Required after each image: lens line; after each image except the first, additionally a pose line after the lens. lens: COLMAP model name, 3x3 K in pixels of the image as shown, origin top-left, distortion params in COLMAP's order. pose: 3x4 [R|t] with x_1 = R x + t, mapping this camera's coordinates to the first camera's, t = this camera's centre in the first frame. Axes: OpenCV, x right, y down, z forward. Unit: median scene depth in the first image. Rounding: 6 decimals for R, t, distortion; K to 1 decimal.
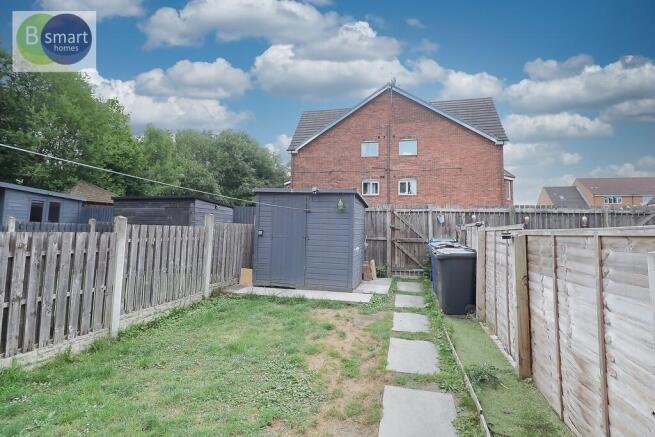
lens RADIAL K [[304.4, 0, 327.8], [0, 304.4, 214.1], [0, 0, 1]] dist [0.001011, 0.000066]
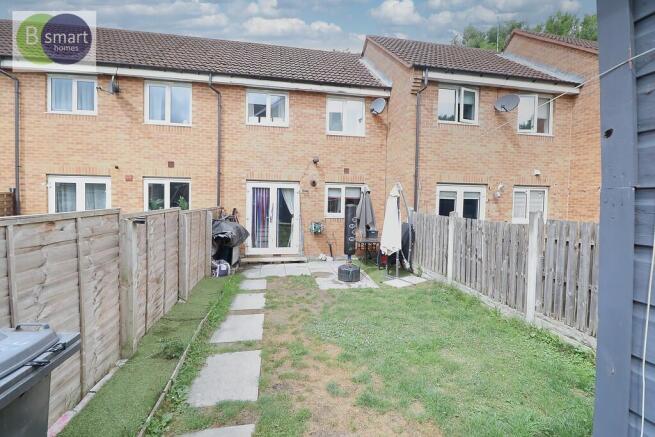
lens RADIAL K [[304.4, 0, 328.0], [0, 304.4, 214.8], [0, 0, 1]] dist [0.001011, 0.000066]
pose [[-0.912580, -0.016327, -0.408571, 0.376845], [-0.008703, 0.999752, -0.020512, 0.059358], [0.408805, -0.015163, -0.912496, 1.852074]]
